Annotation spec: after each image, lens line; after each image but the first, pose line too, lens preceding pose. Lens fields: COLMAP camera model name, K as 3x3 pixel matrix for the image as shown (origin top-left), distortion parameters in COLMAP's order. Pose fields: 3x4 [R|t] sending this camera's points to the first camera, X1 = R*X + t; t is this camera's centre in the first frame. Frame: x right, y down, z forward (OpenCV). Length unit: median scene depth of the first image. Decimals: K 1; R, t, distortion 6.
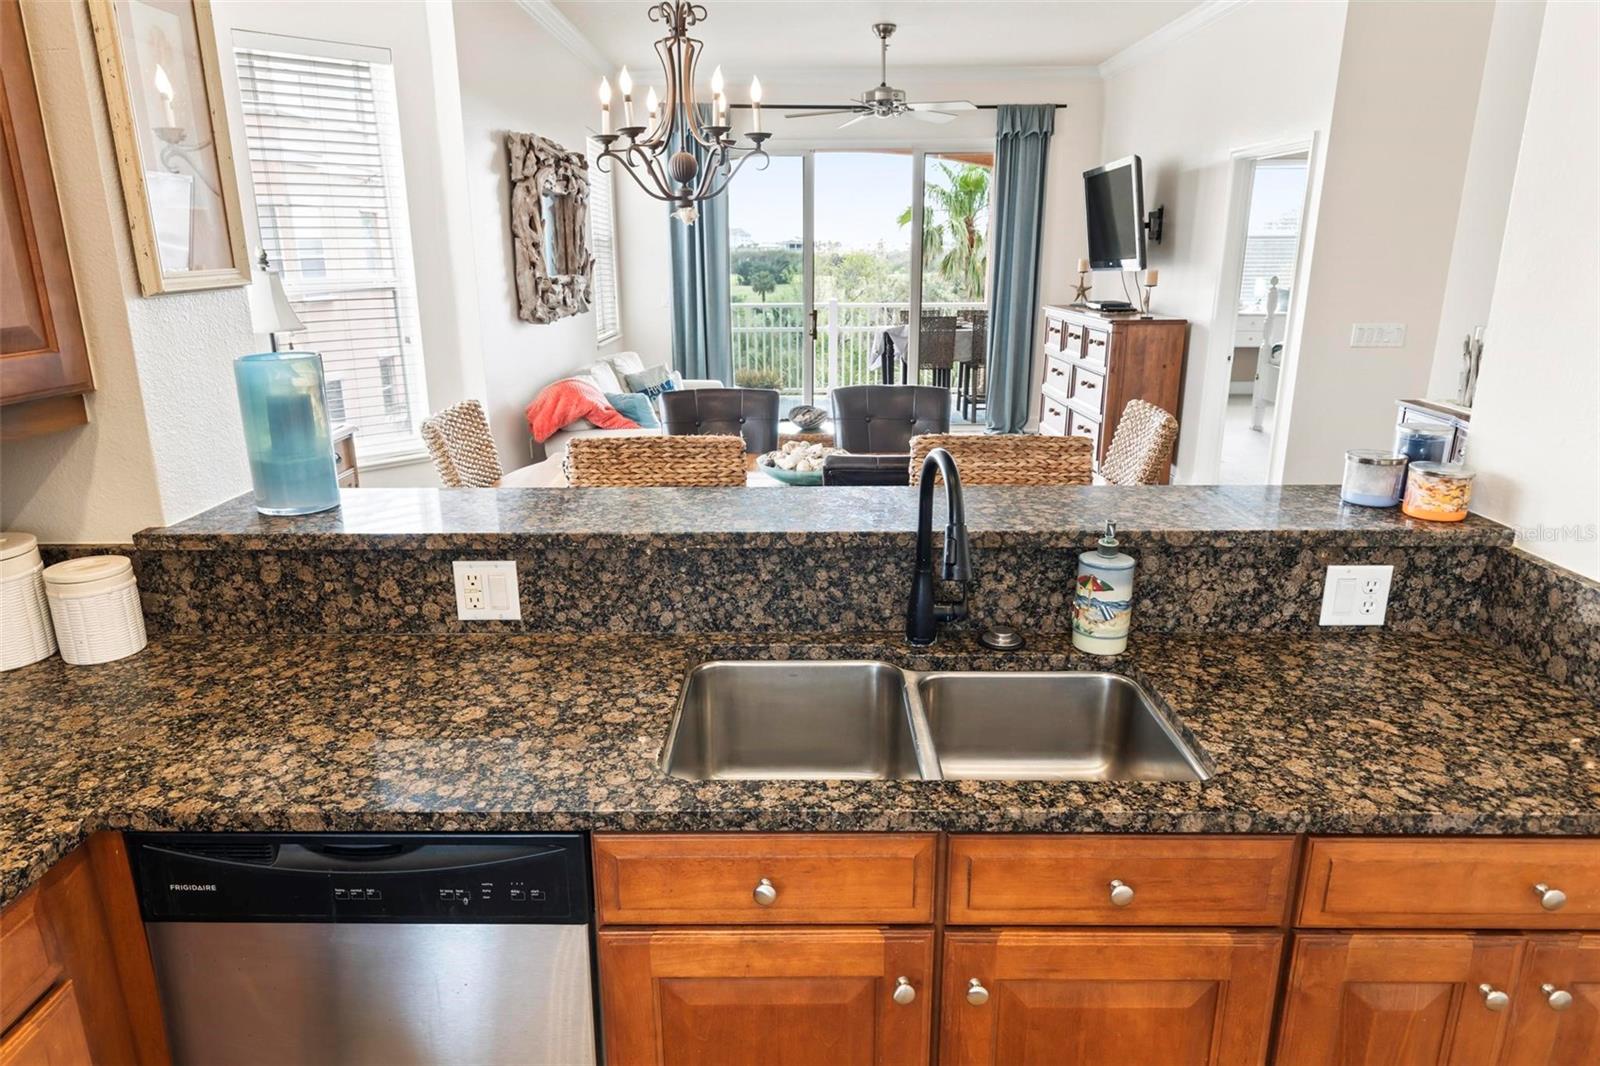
lens RADIAL K [[1005.7, 0, 786.8], [0, 1005.7, 538.9], [0, 0, 1]] dist [0.007487, -0.002435]
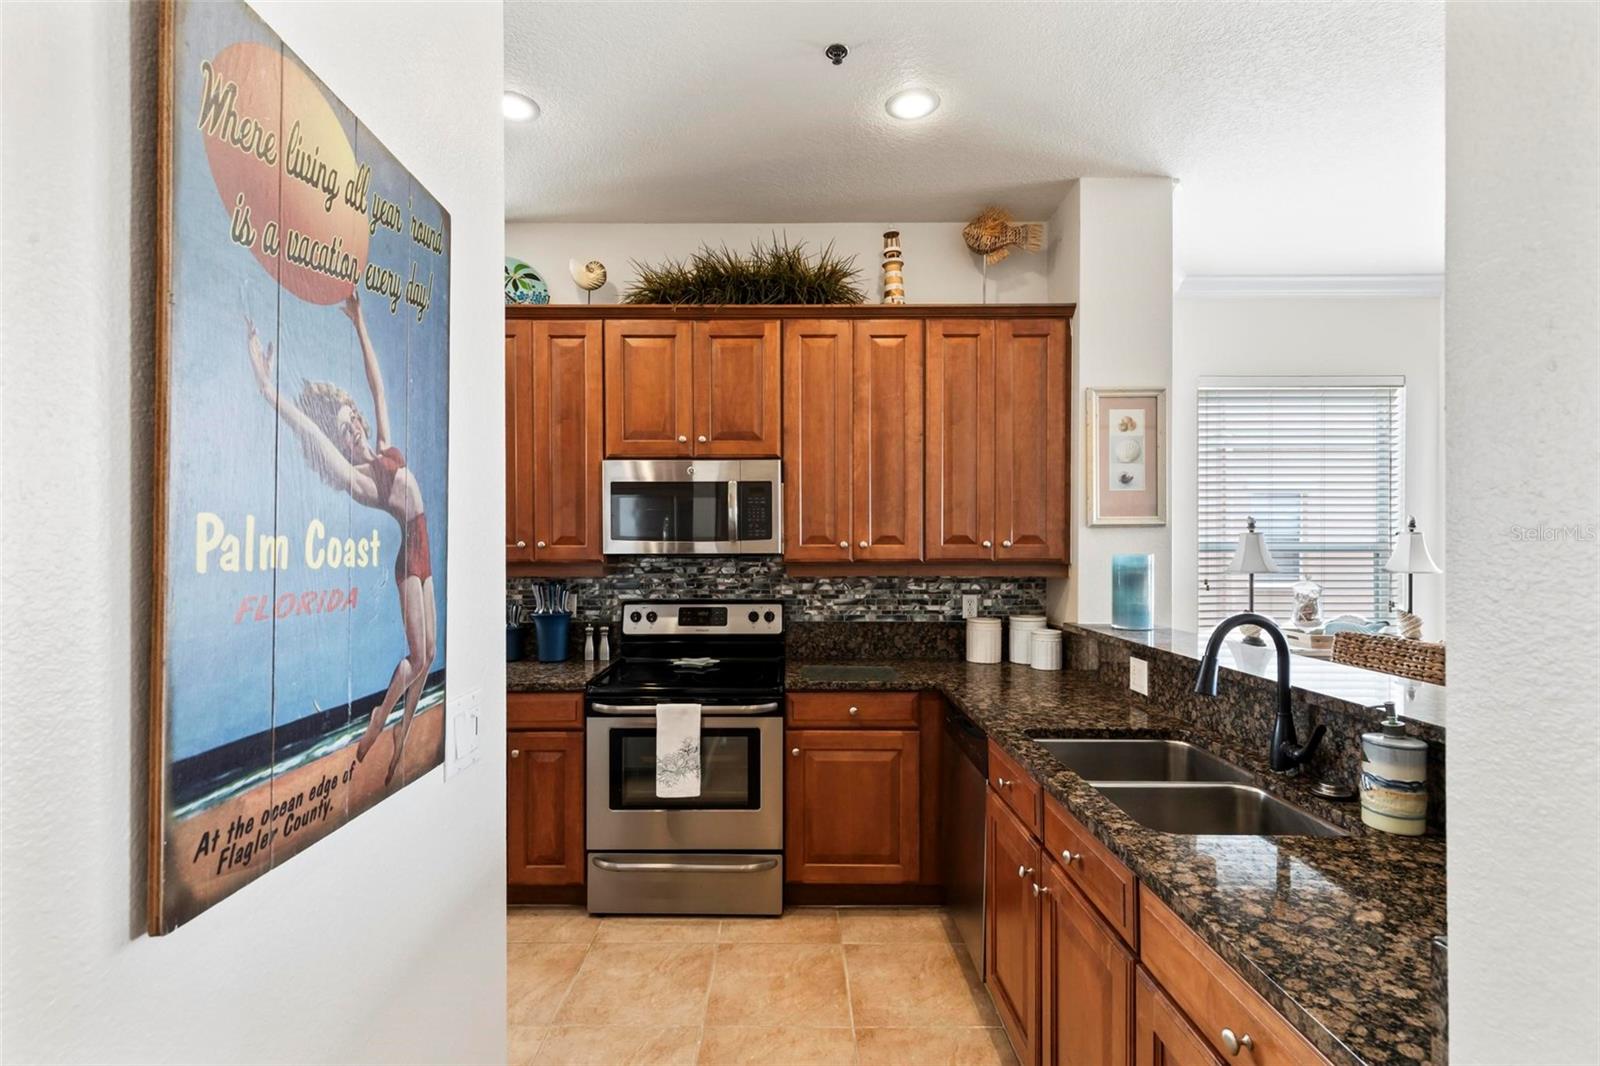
lens RADIAL K [[722.3, 0, 783.5], [0, 722.3, 548.6], [0, 0, 1]] dist [0.011781, -0.003043]
pose [[0.010745, 0.011560, -0.999875, 1.030877], [-0.281855, 0.959423, 0.008063, 0.000428], [0.959397, 0.281733, 0.013568, 0.286571]]
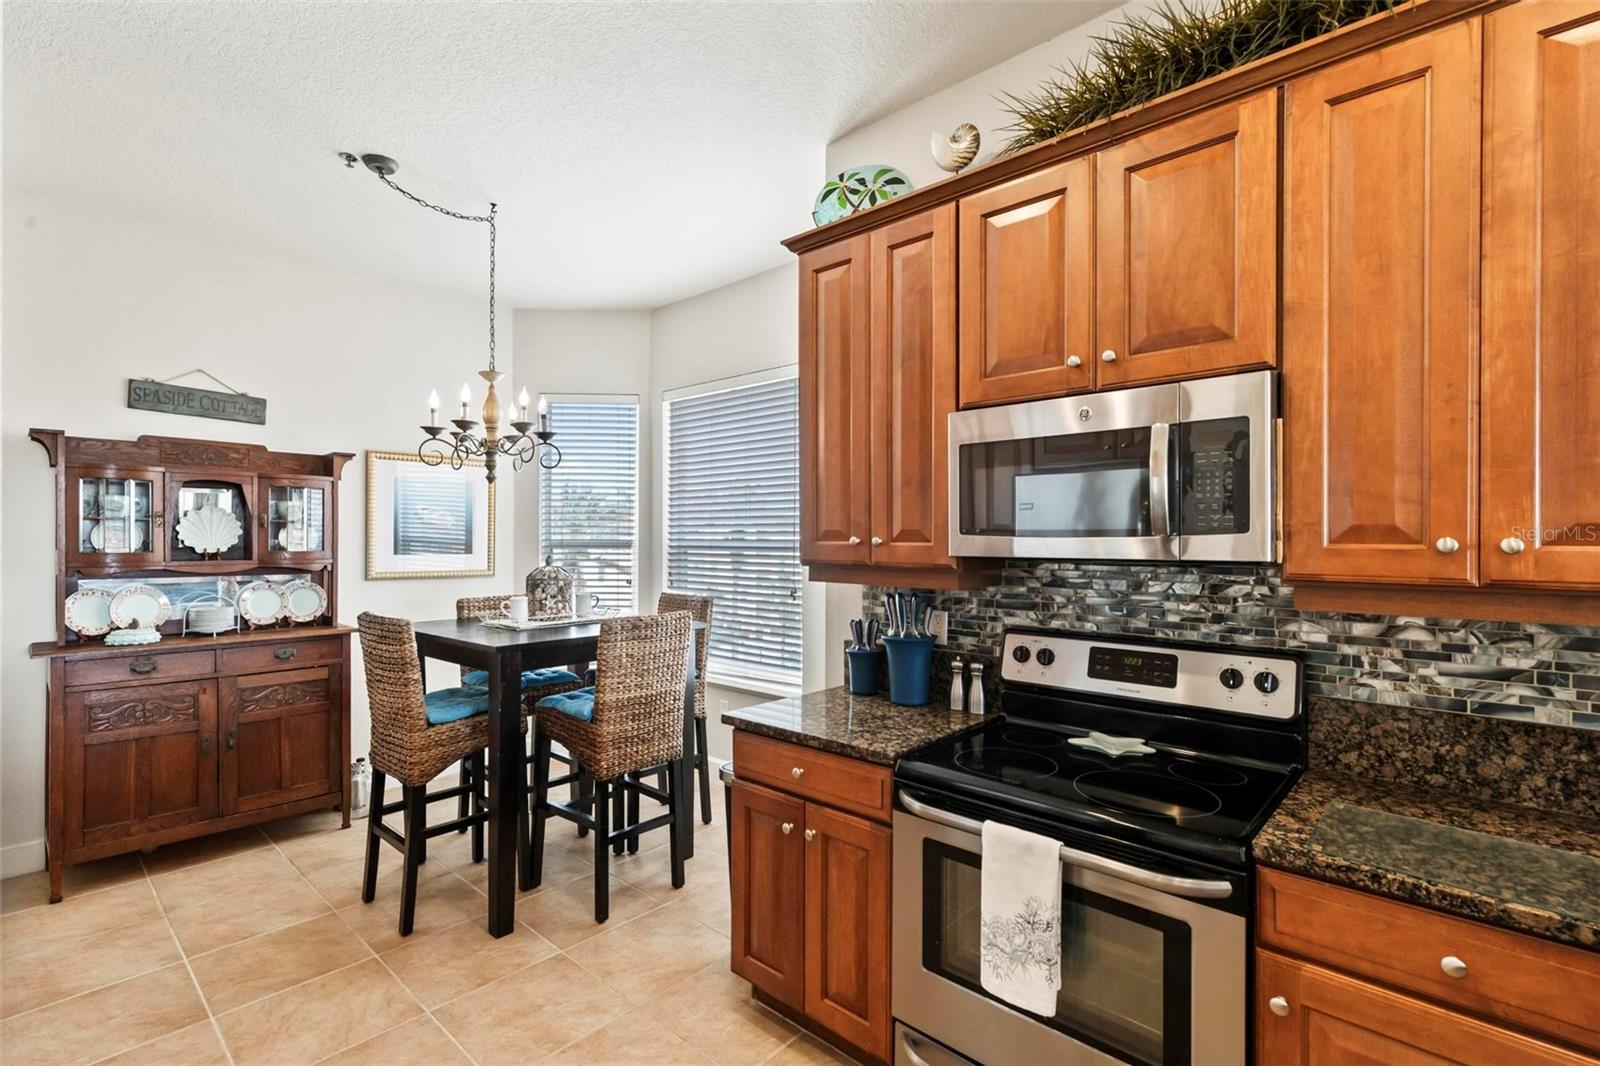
lens RADIAL K [[722.3, 0, 797.0], [0, 722.3, 540.6], [0, 0, 1]] dist [0.011781, -0.003043]
pose [[-0.666257, 0.005002, -0.745705, 0.327924], [-0.209897, 0.958291, 0.193963, -0.043617], [0.715573, 0.285750, -0.637418, 0.438685]]
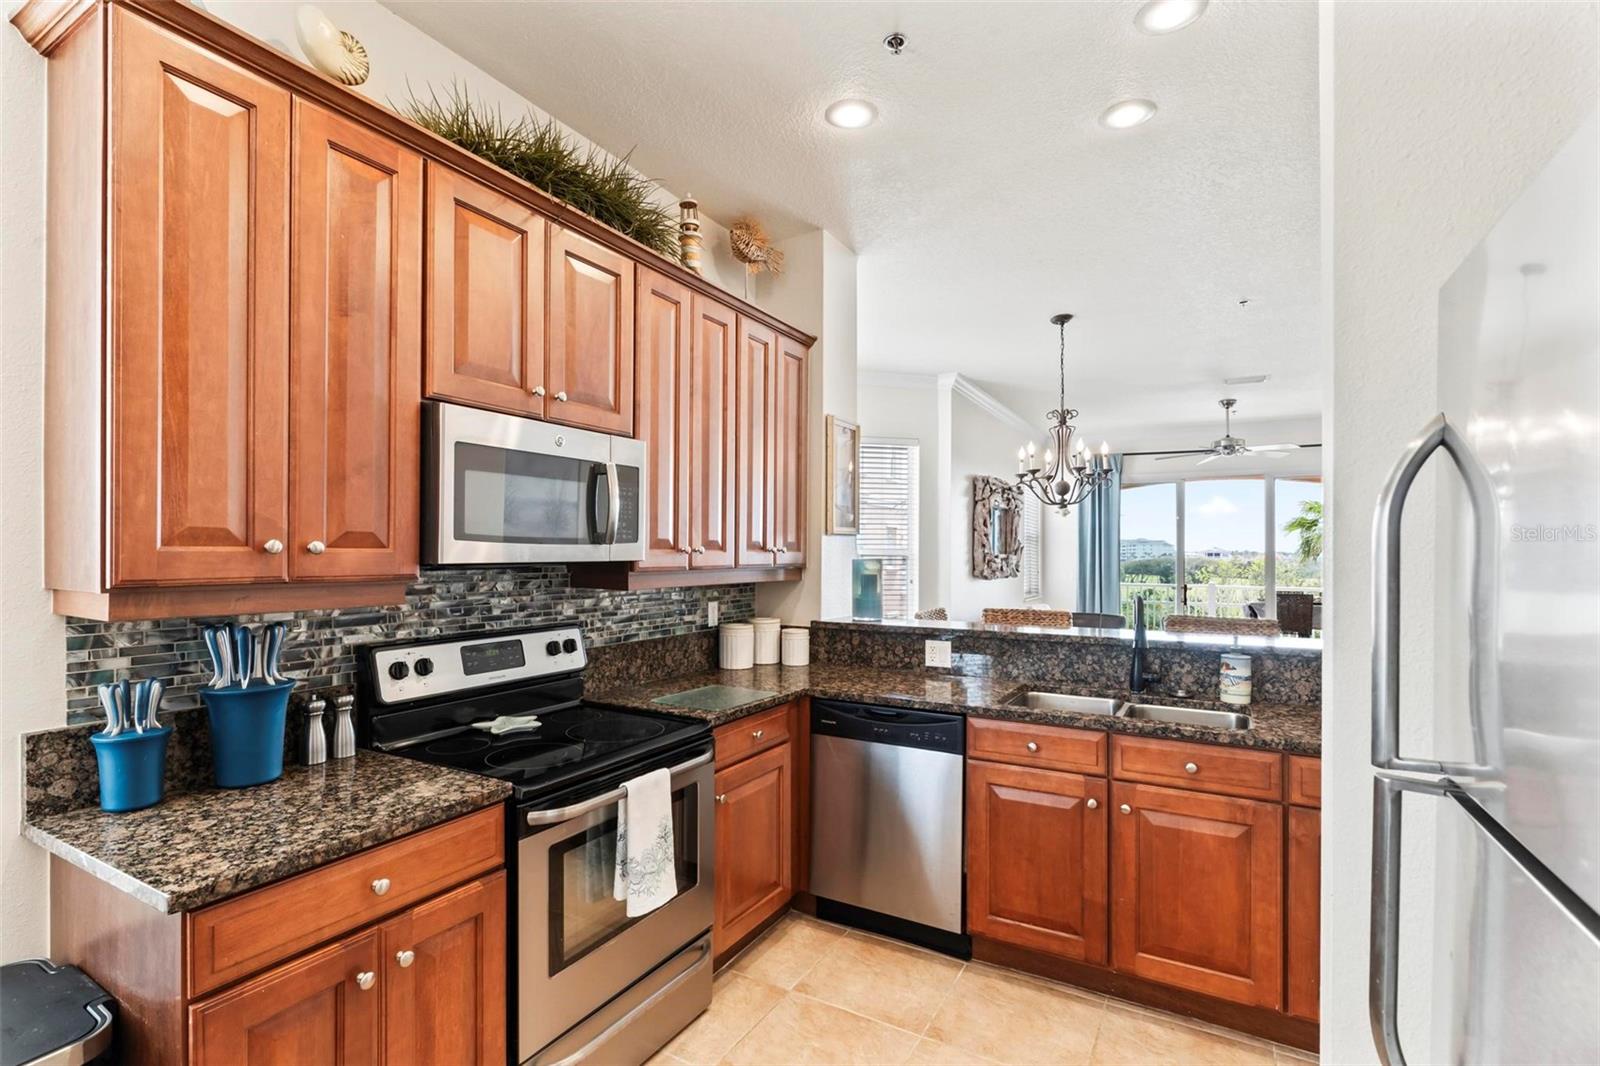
lens RADIAL K [[746.9, 0, 788.0], [0, 746.9, 550.1], [0, 0, 1]] dist [0.000240, 0.000283]
pose [[0.872107, 0.007805, -0.489254, 0.252407], [-0.146275, 0.958309, -0.245452, 0.301093], [0.466941, 0.285626, 0.836890, -0.707445]]
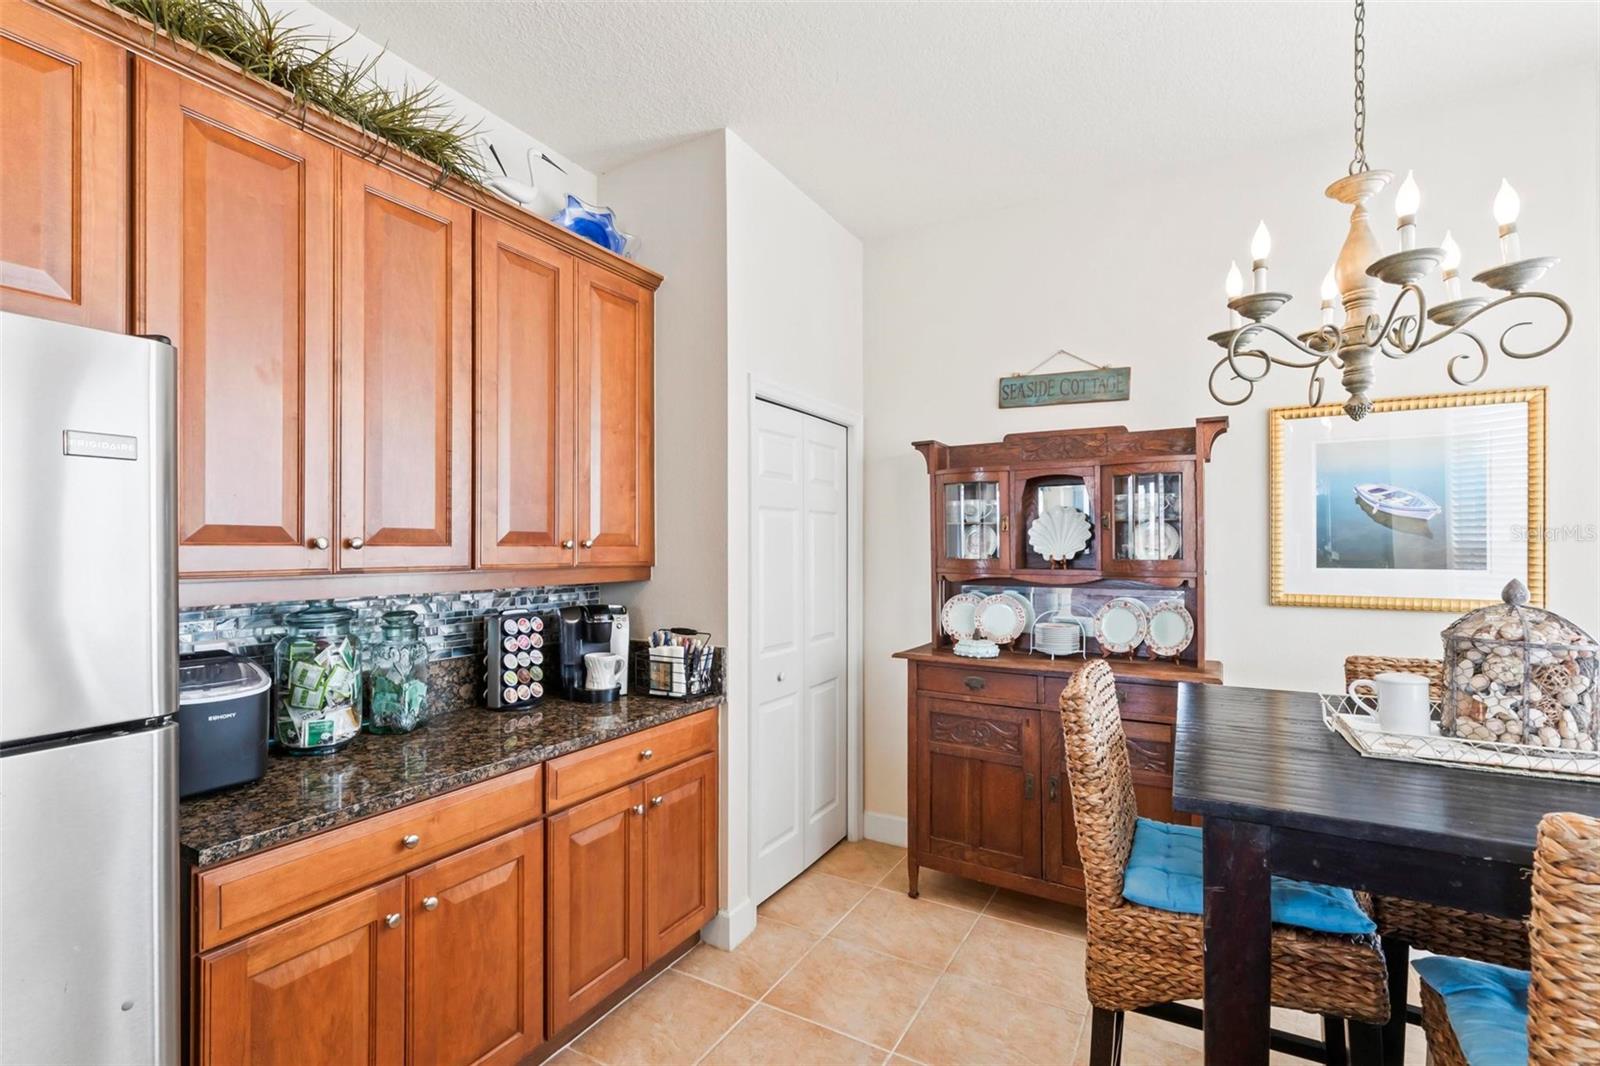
lens RADIAL K [[722.3, 0, 789.0], [0, 722.3, 544.0], [0, 0, 1]] dist [0.011781, -0.003043]
pose [[-0.864793, 0.011835, 0.501989, -0.360277], [0.150913, 0.959628, 0.237358, 0.168981], [-0.478913, 0.281022, -0.831666, -0.240559]]
